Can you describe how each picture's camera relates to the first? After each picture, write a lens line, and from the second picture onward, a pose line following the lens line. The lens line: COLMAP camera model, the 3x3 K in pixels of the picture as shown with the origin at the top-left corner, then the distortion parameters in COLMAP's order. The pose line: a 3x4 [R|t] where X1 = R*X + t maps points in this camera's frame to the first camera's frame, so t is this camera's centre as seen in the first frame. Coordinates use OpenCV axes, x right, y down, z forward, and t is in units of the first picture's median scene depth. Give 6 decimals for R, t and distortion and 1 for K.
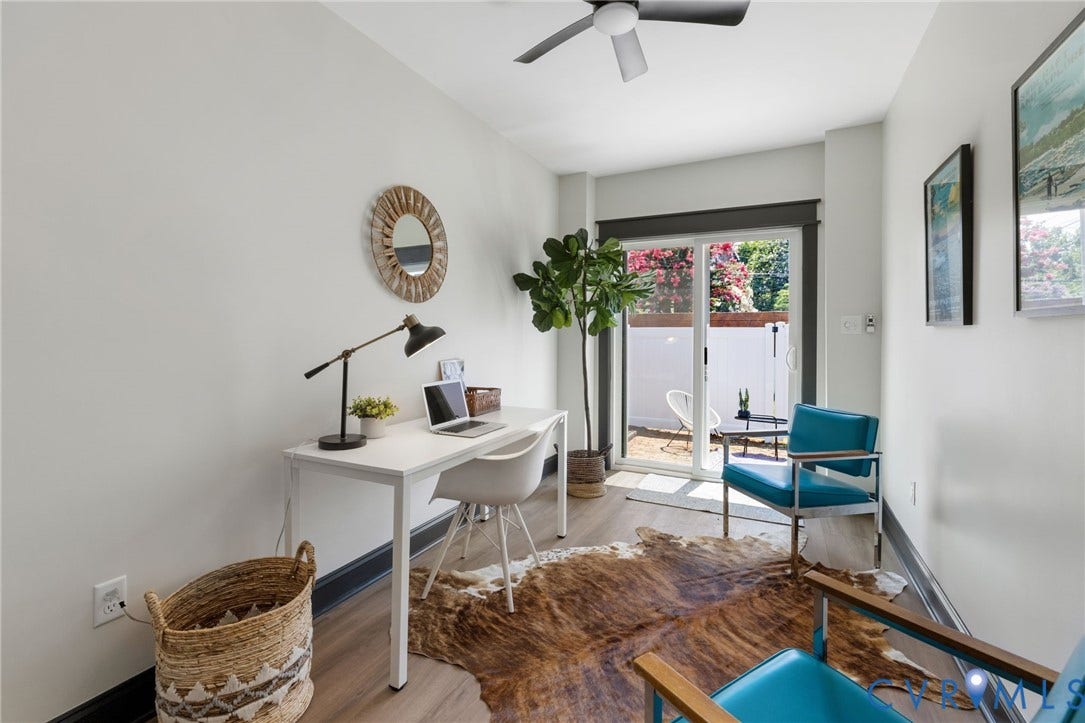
lens RADIAL K [[476.1, 0, 546.2], [0, 476.1, 343.6], [0, 0, 1]] dist [-0.001175, 0.000339]
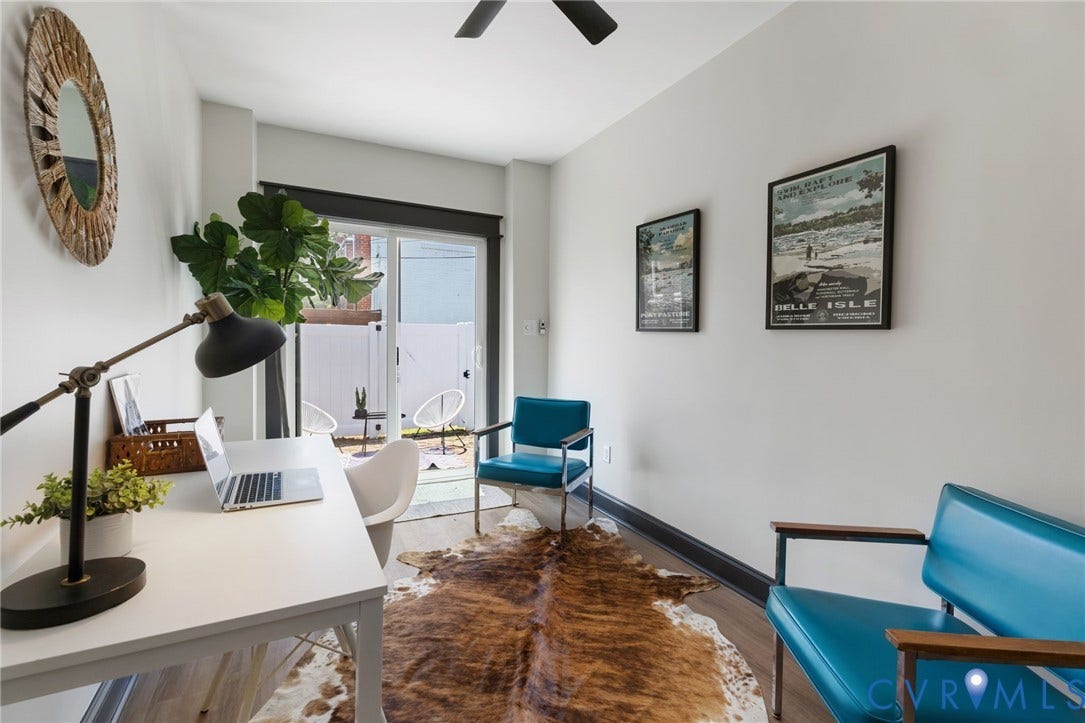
lens RADIAL K [[469.9, 0, 539.6], [0, 469.9, 353.4], [0, 0, 1]] dist [-0.001574, 0.000308]
pose [[0.607992, -0.019983, 0.793691, -0.378777], [-0.001529, 0.999652, 0.026339, -0.007333], [-0.793941, -0.017228, 0.607750, 0.331128]]
